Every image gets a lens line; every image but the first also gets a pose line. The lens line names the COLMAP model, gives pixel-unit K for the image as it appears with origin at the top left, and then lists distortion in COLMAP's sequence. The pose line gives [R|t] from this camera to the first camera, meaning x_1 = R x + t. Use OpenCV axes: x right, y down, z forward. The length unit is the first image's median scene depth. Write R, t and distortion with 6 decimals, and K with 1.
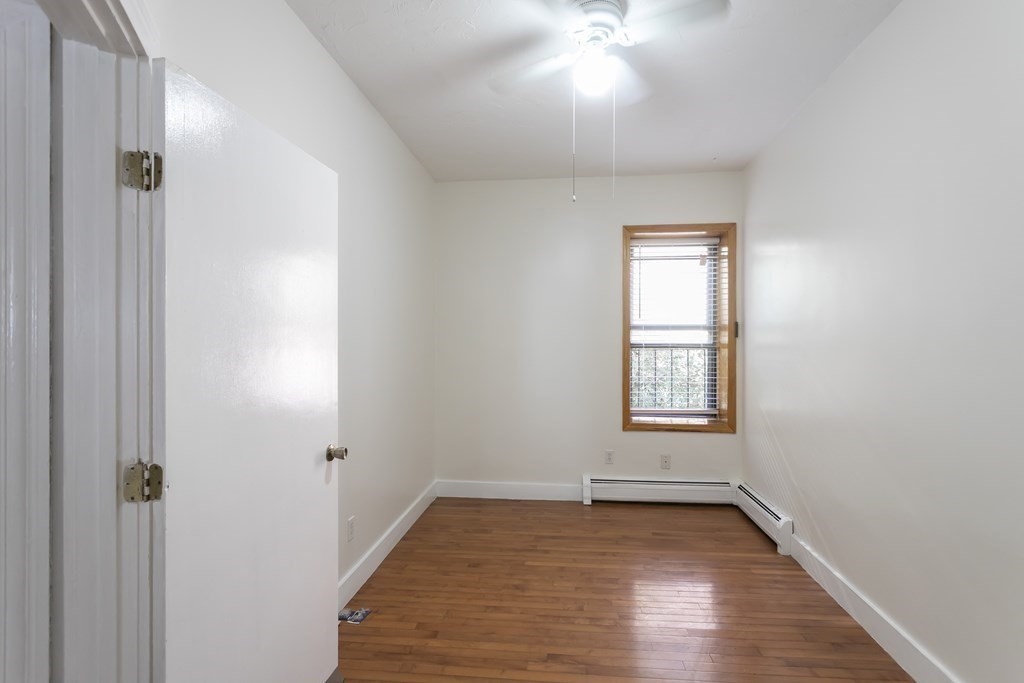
lens RADIAL K [[495.8, 0, 517.5], [0, 495.8, 341.0], [0, 0, 1]] dist [0.001043, 0.000964]
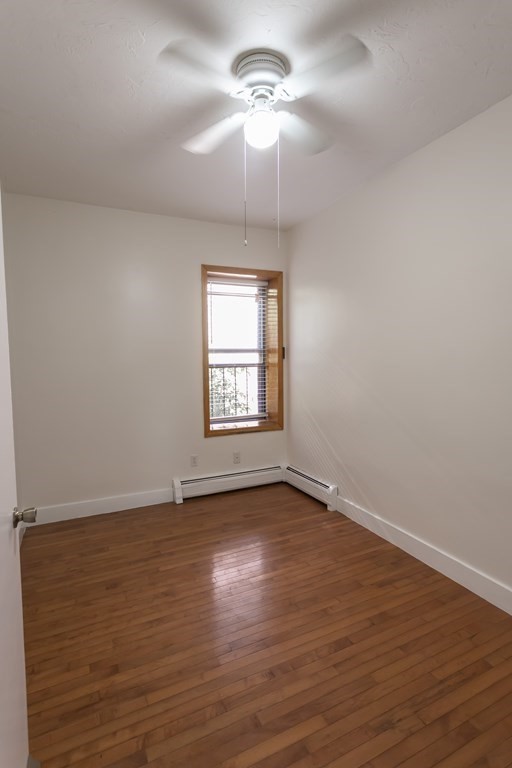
lens RADIAL K [[400.5, 0, 257.5], [0, 400.5, 381.9], [0, 0, 1]] dist [0.003418, -0.000668]
pose [[0.842884, -0.042551, 0.536411, -0.207714], [0.006738, 0.997625, 0.068549, -0.019912], [-0.538054, -0.054164, 0.841169, 0.128877]]
